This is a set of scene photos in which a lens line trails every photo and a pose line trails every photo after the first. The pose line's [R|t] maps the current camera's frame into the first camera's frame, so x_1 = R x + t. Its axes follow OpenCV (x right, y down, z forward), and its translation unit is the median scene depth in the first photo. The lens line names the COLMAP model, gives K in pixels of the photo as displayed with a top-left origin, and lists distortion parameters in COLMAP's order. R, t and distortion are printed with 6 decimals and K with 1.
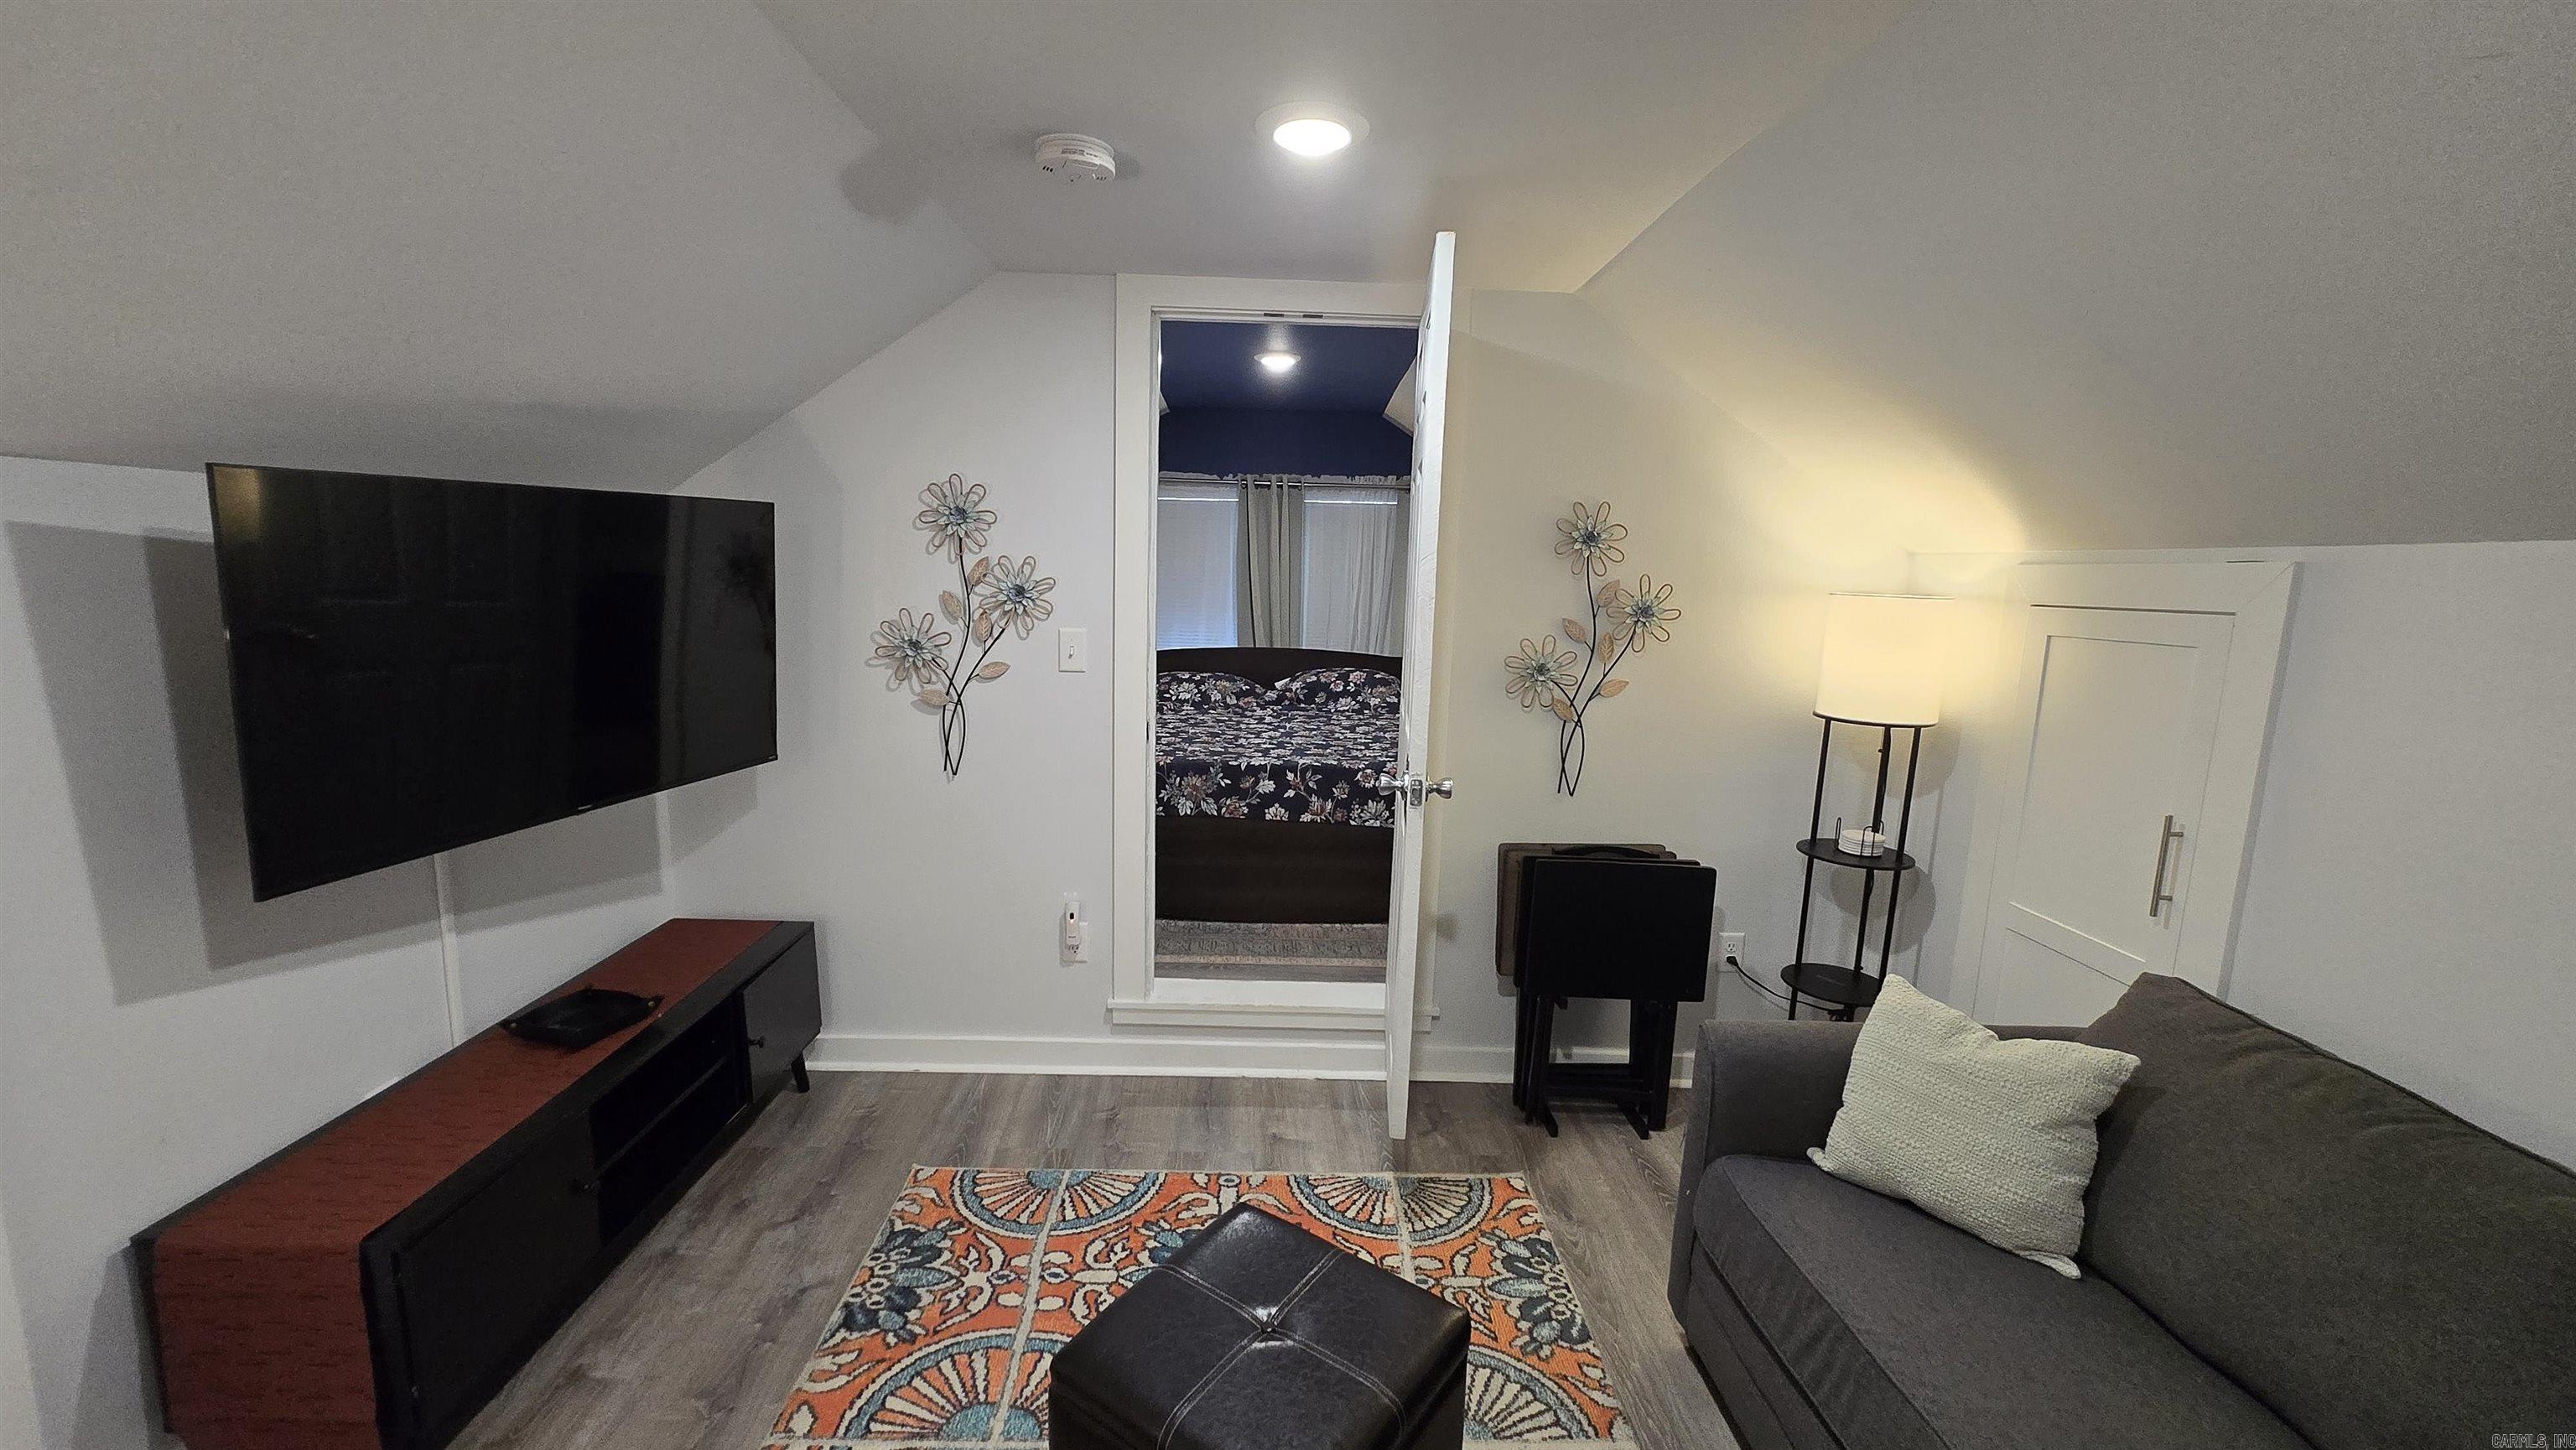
lens RADIAL K [[1014.3, 0, 1267.0], [0, 1014.3, 730.7], [0, 0, 1]] dist [-0.001763, 0.000080]
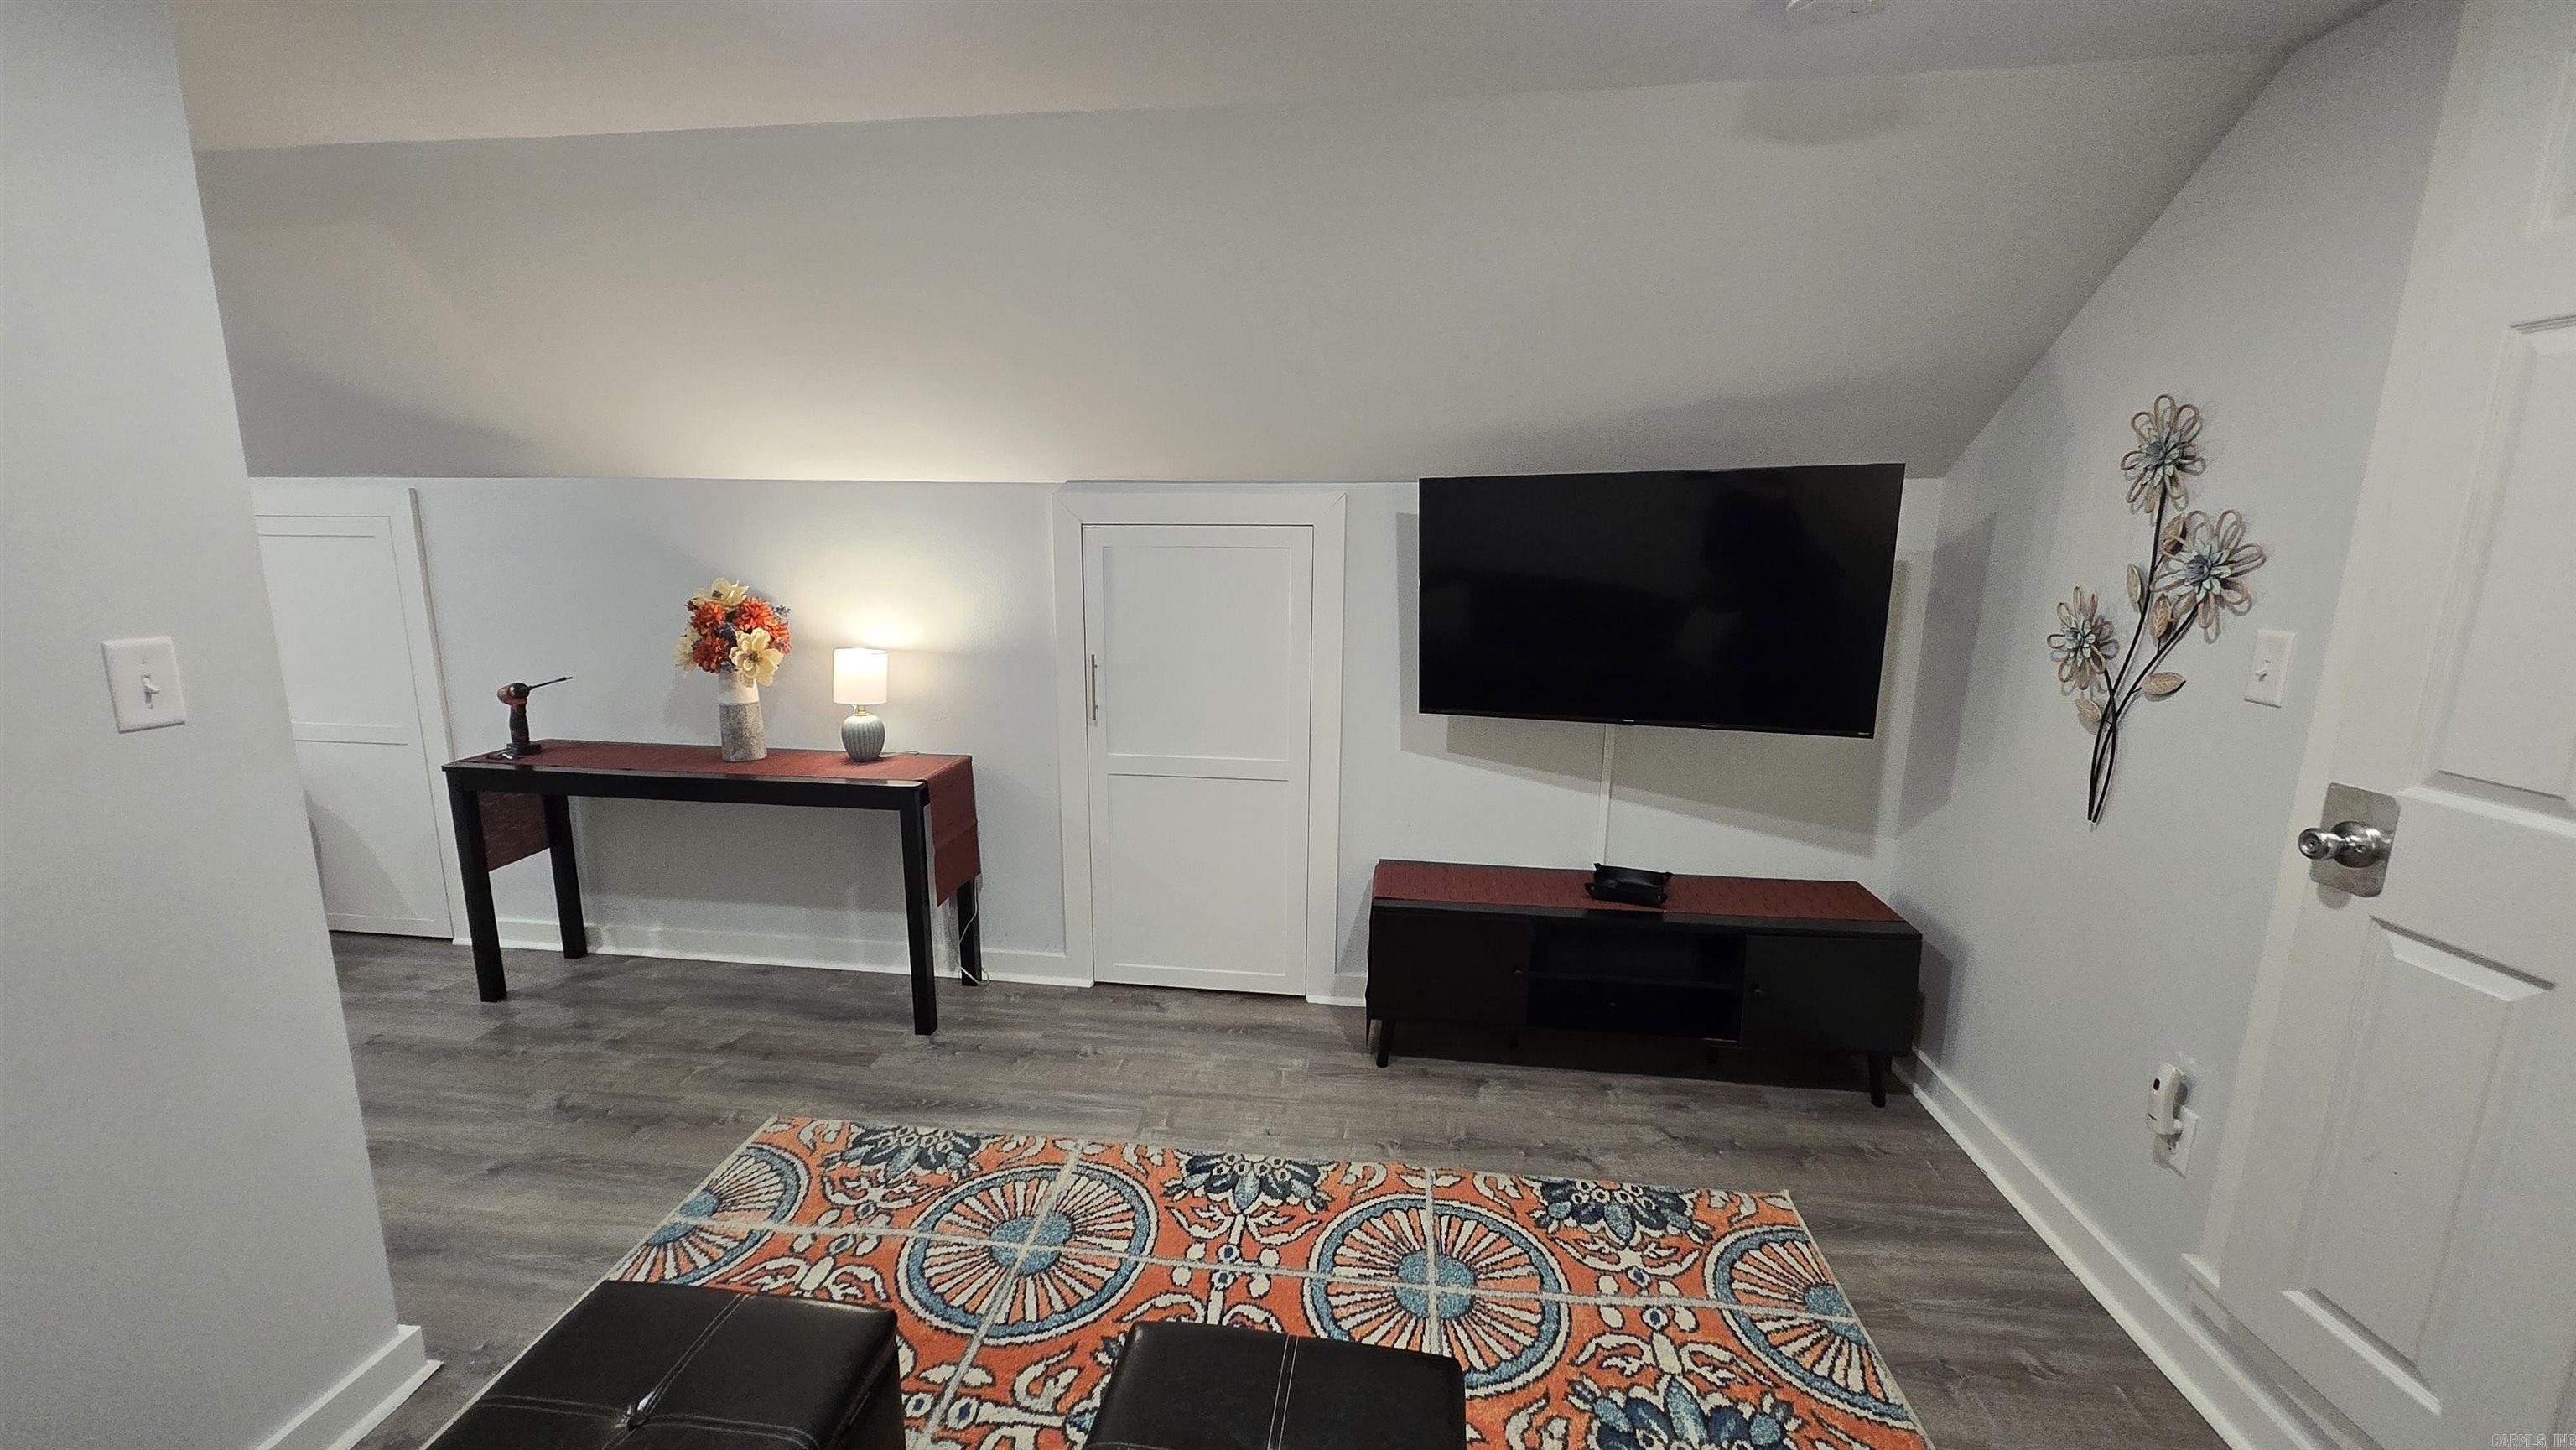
lens RADIAL K [[1014.3, 0, 1267.0], [0, 1014.3, 730.7], [0, 0, 1]] dist [-0.001763, 0.000080]
pose [[-0.135366, 0.171342, -0.975868, 0.472799], [-0.166343, 0.967023, 0.192863, -0.060958], [0.976732, 0.188436, -0.102400, 0.500043]]
